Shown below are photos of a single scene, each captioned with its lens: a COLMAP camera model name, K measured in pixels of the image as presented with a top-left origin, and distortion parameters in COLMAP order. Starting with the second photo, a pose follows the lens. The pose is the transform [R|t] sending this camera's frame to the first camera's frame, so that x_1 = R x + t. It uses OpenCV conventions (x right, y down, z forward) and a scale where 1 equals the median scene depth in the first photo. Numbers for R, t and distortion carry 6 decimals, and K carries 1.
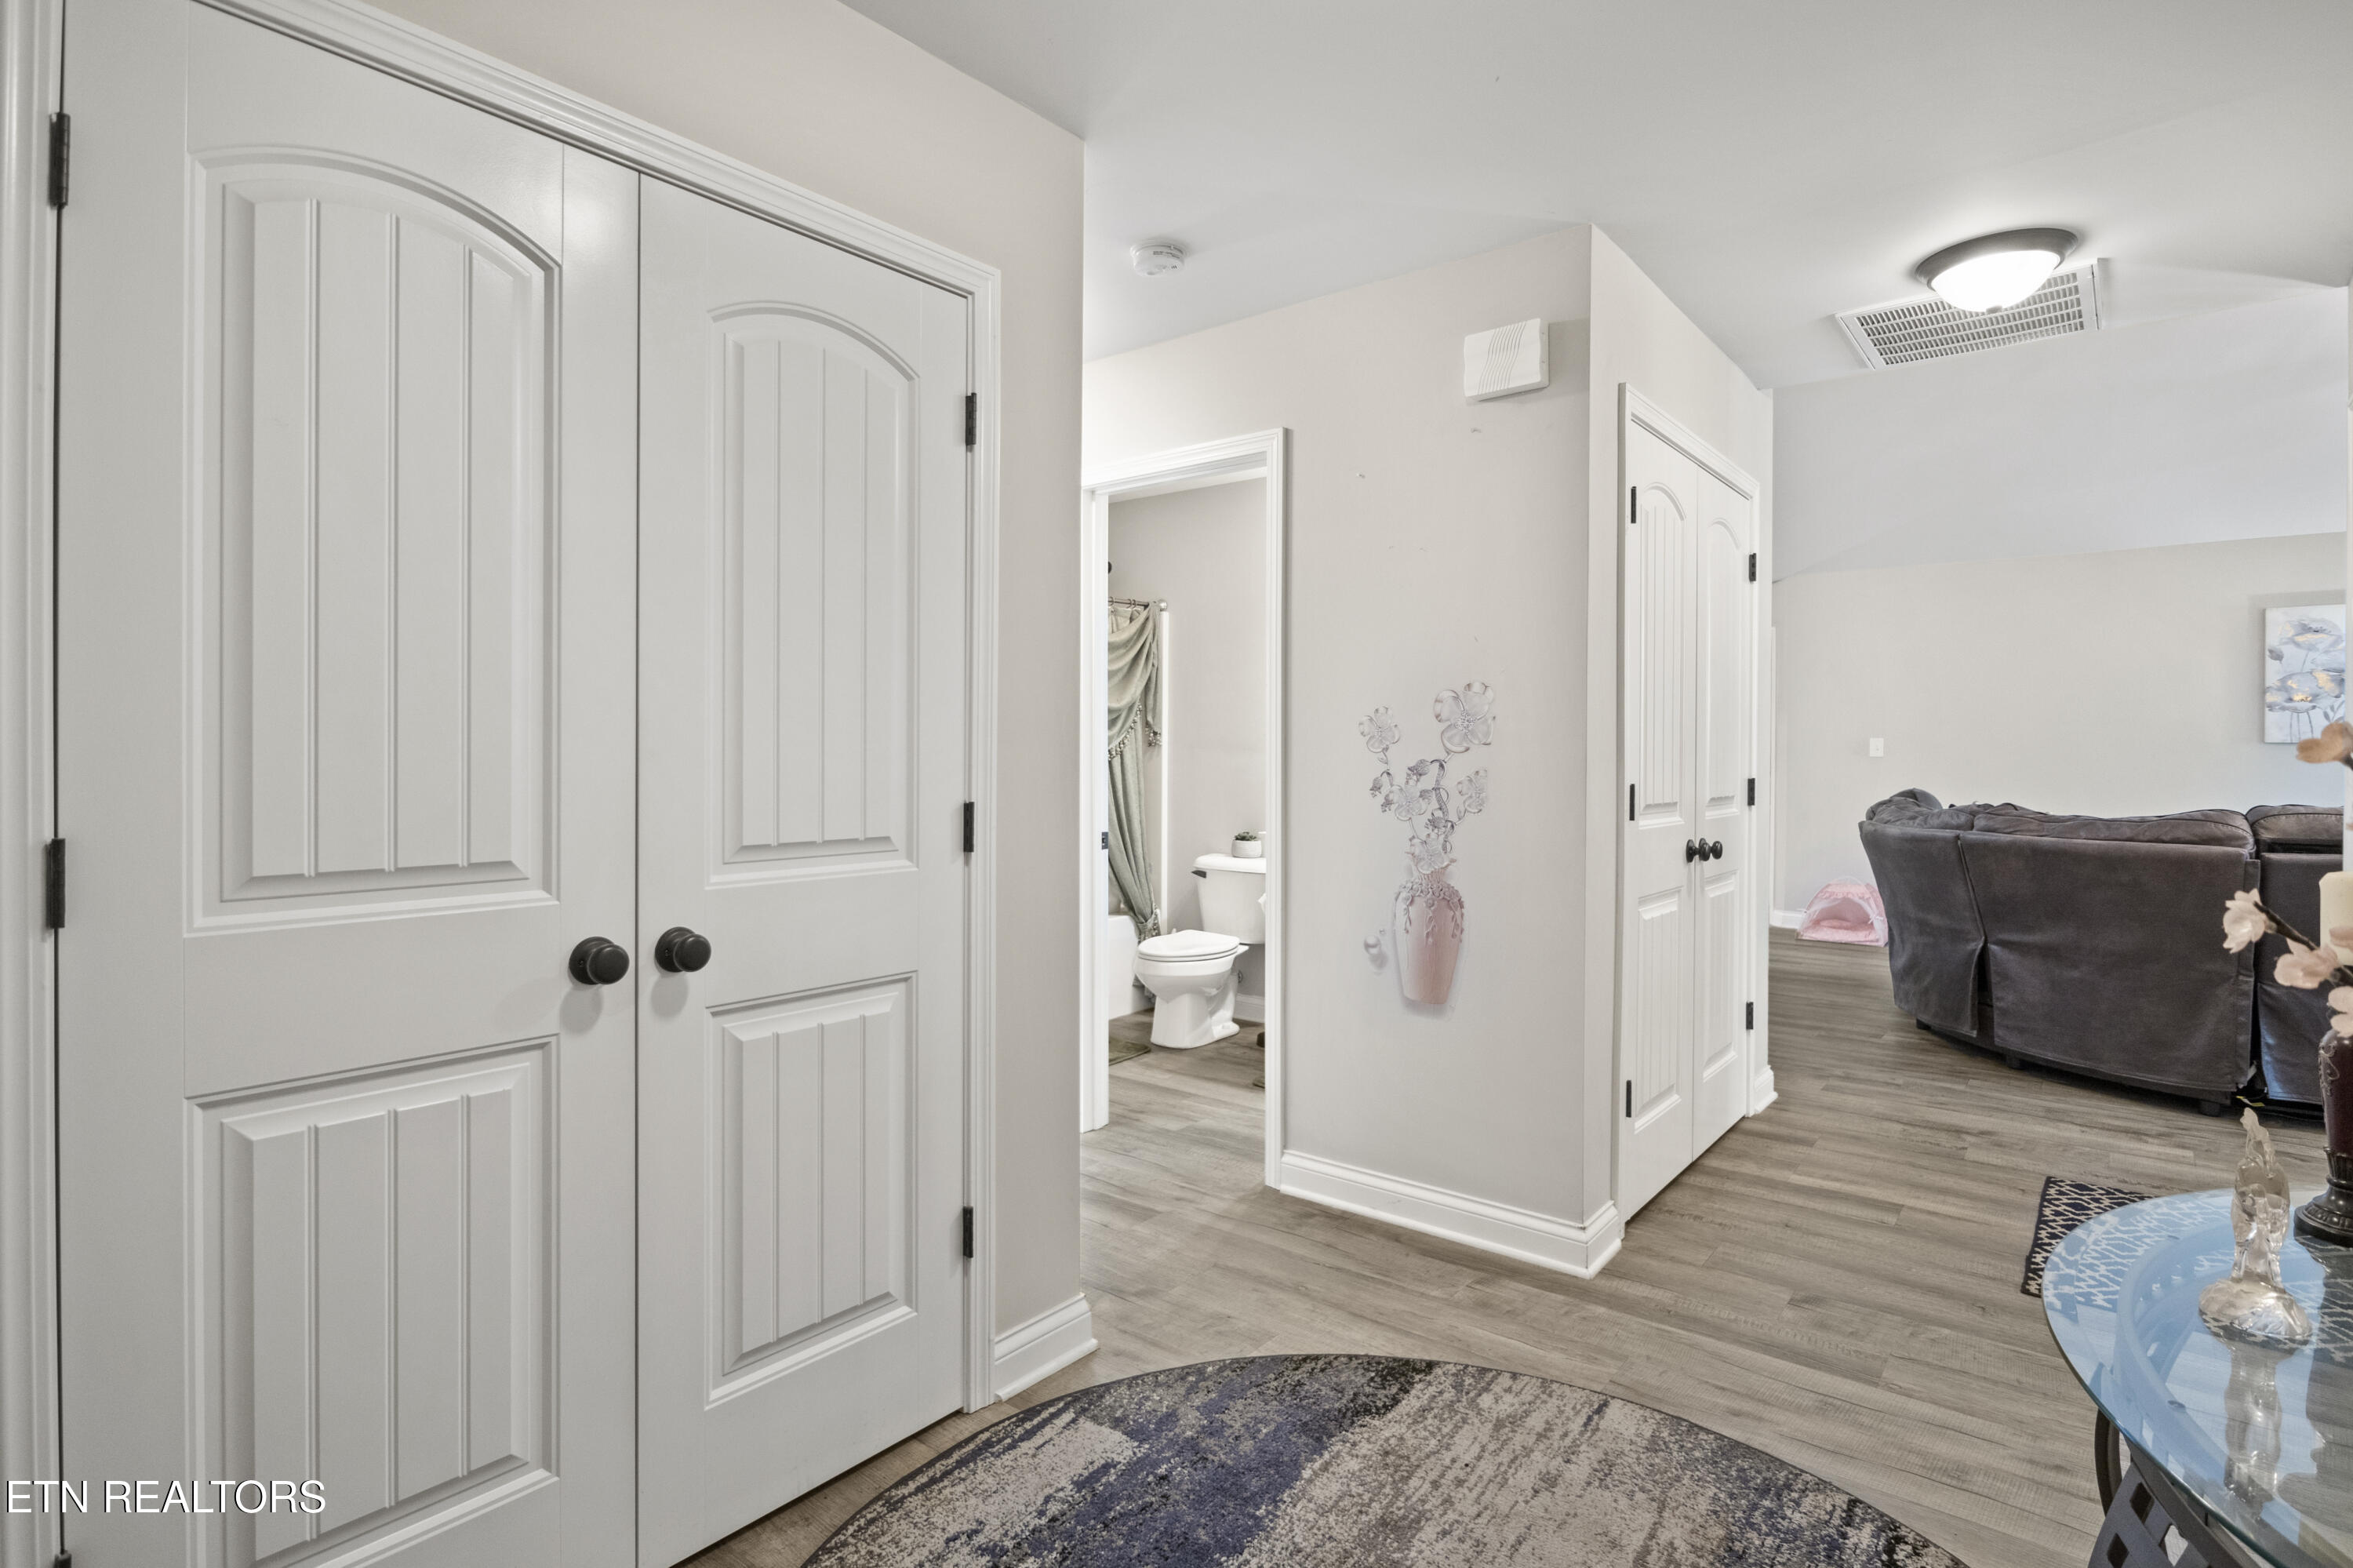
lens RADIAL K [[1187.5, 0, 1185.2], [0, 1187.5, 755.9], [0, 0, 1]] dist [-0.011207, 0.006154]
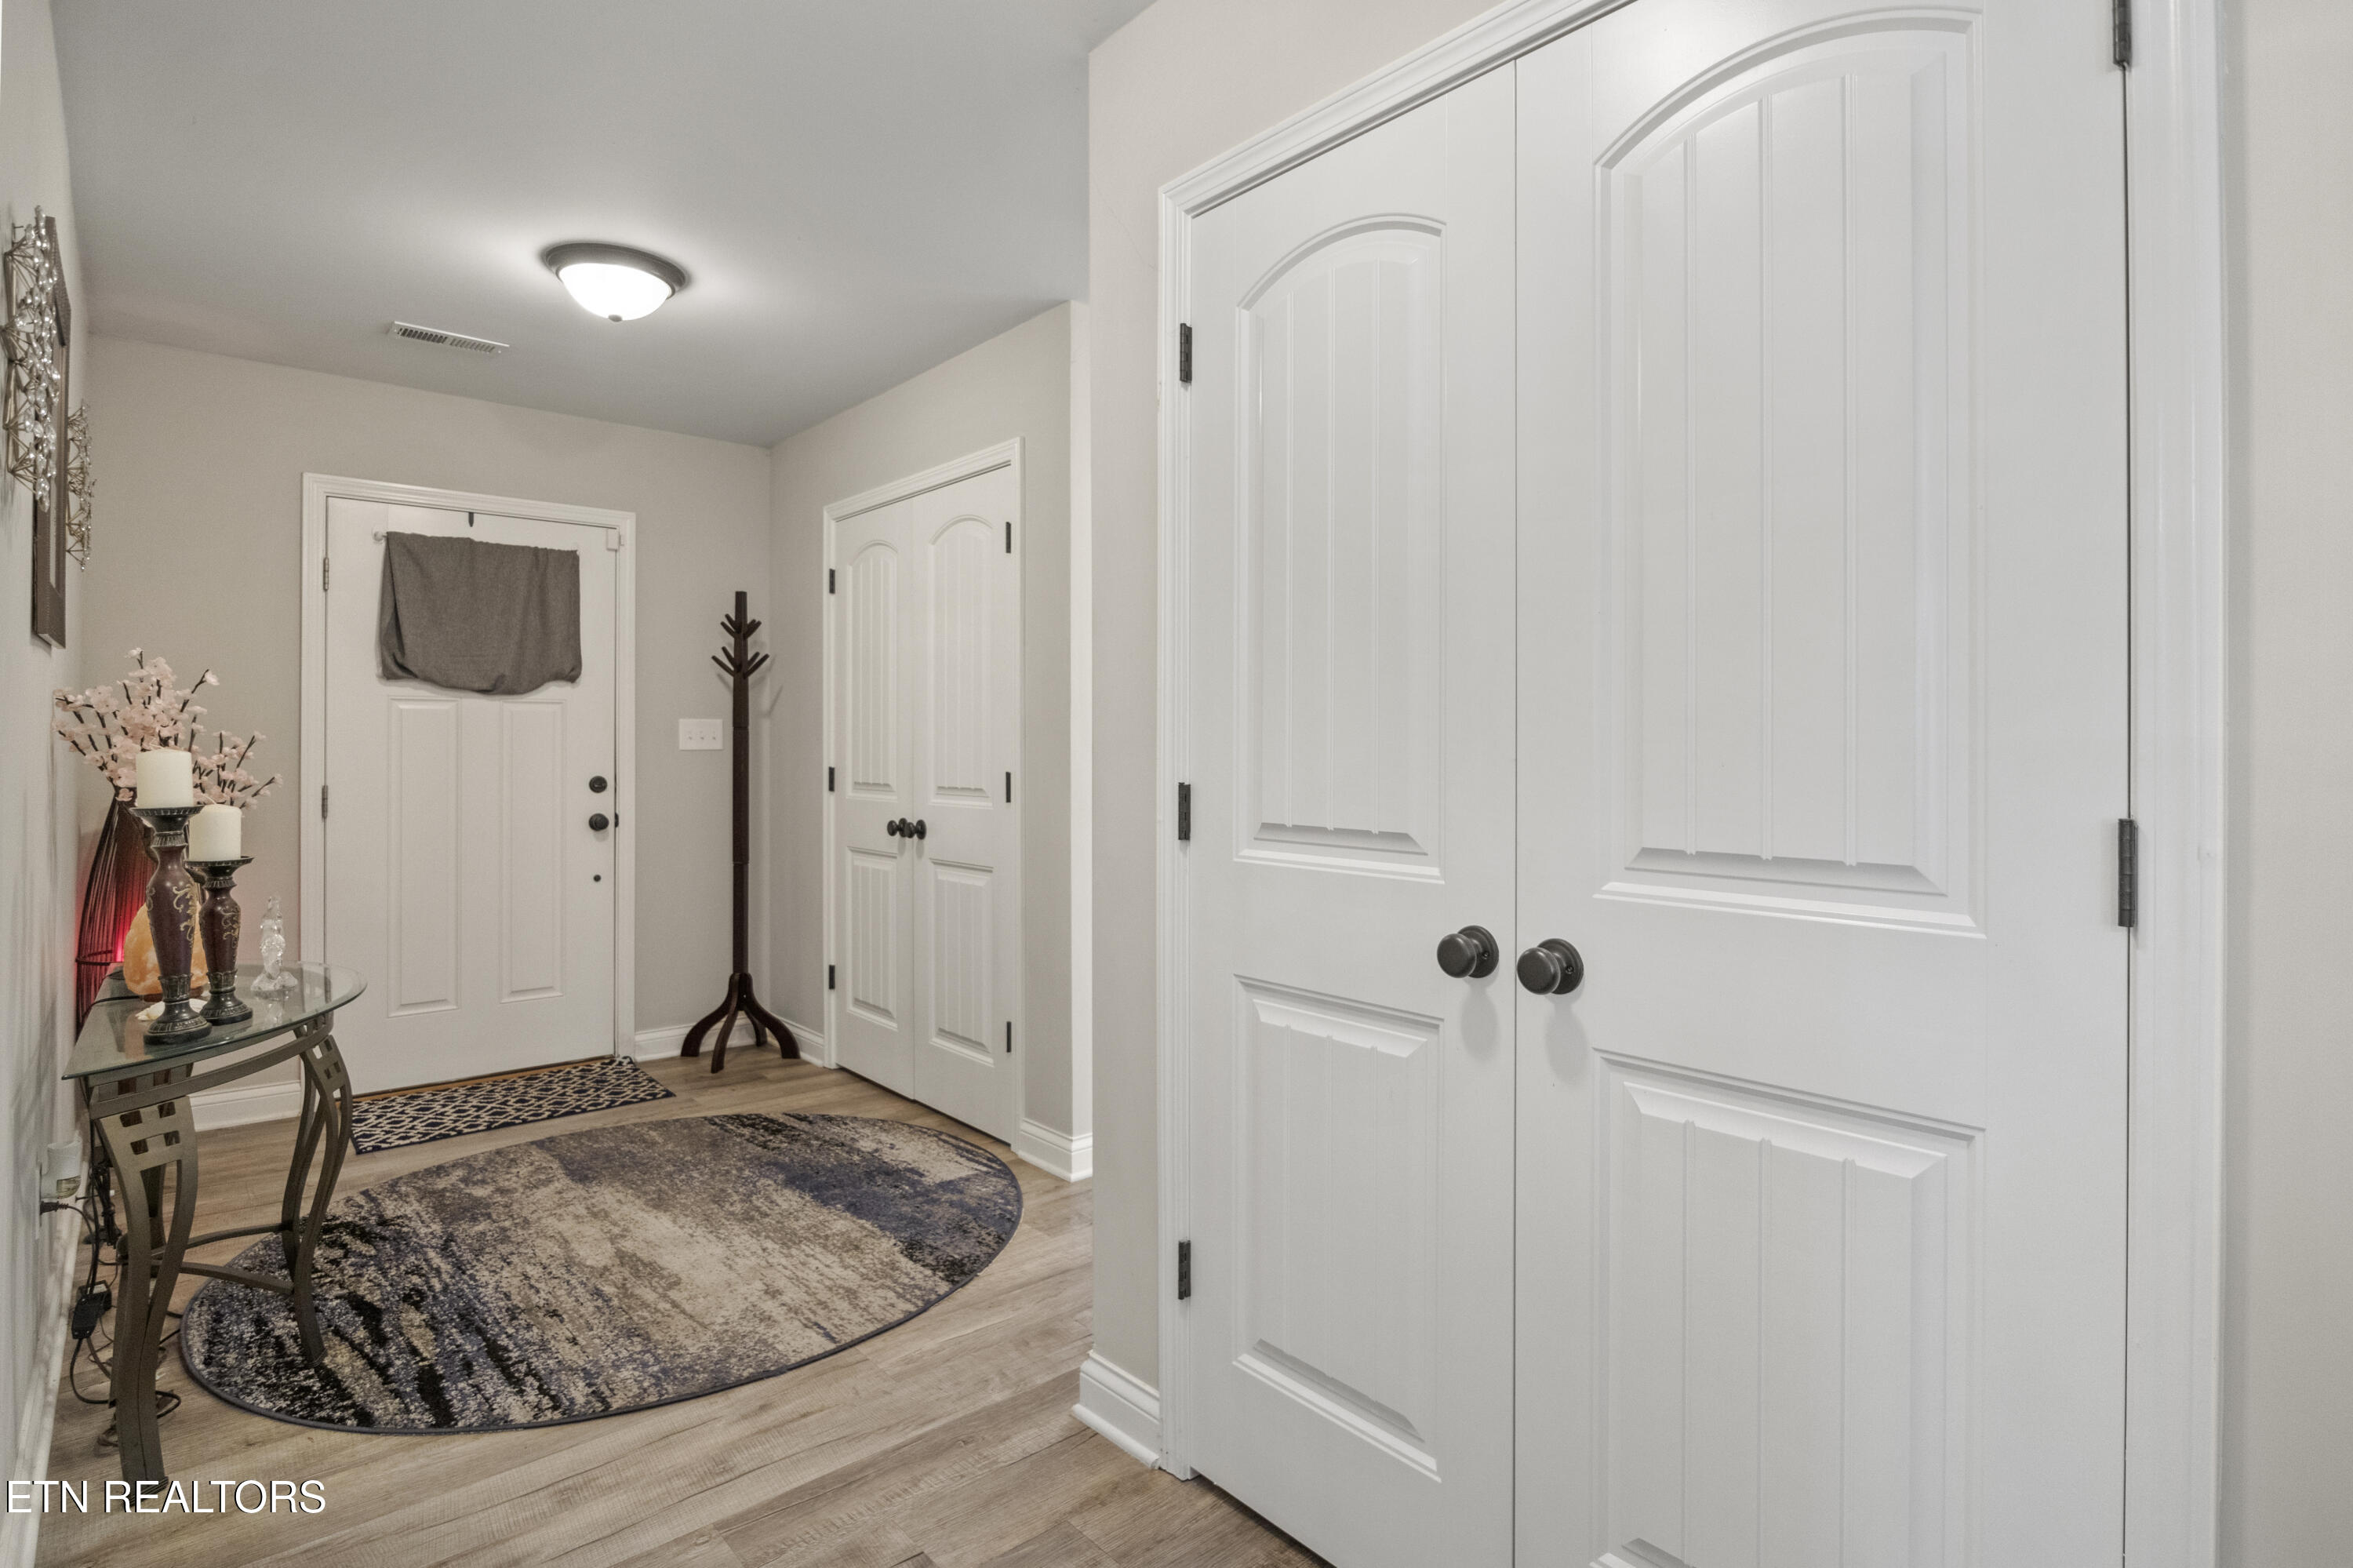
lens RADIAL K [[1187.5, 0, 1185.2], [0, 1187.5, 755.9], [0, 0, 1]] dist [-0.011207, 0.006154]
pose [[-0.174894, 0.001588, -0.984586, 1.087691], [-0.006319, 0.999976, 0.002736, 0.006994], [0.984567, 0.006700, -0.174880, 1.198792]]
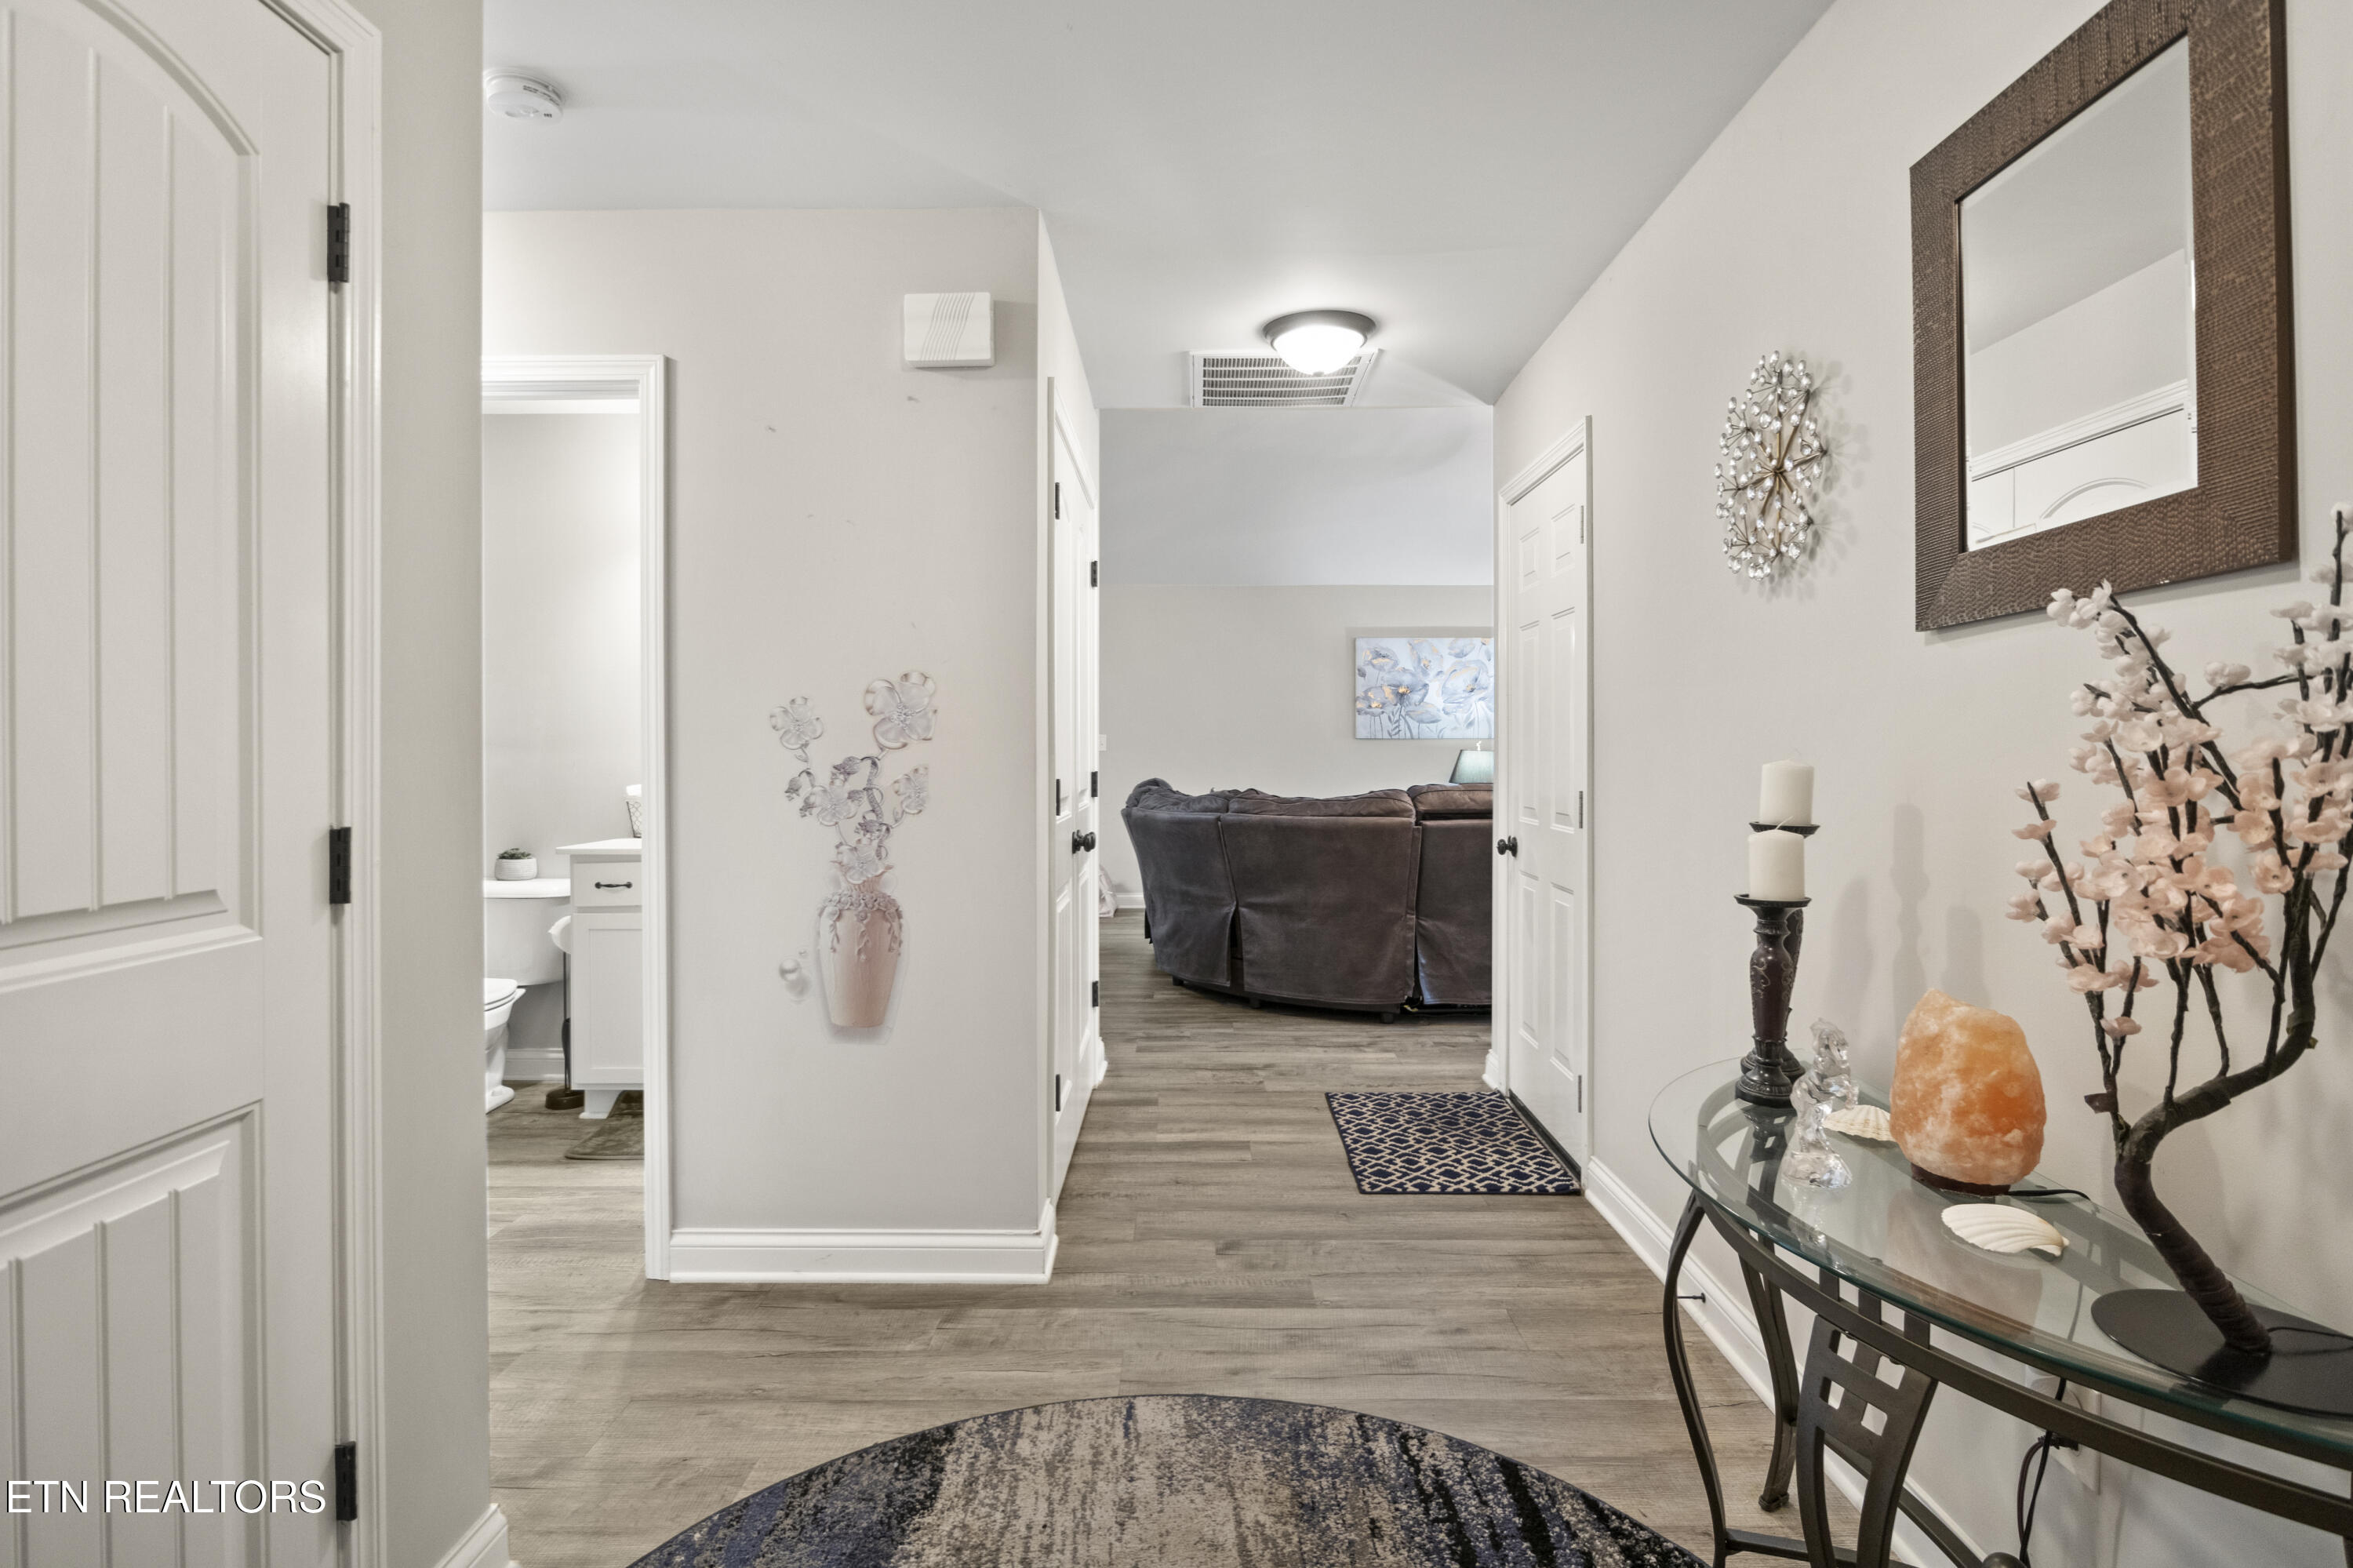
lens RADIAL K [[1187.5, 0, 1185.2], [0, 1187.5, 755.9], [0, 0, 1]] dist [-0.011207, 0.006154]
pose [[0.783633, -0.008823, 0.621162, -0.175343], [0.006910, 0.999961, 0.005486, -0.000826], [-0.621186, -0.000007, 0.783663, 0.156819]]
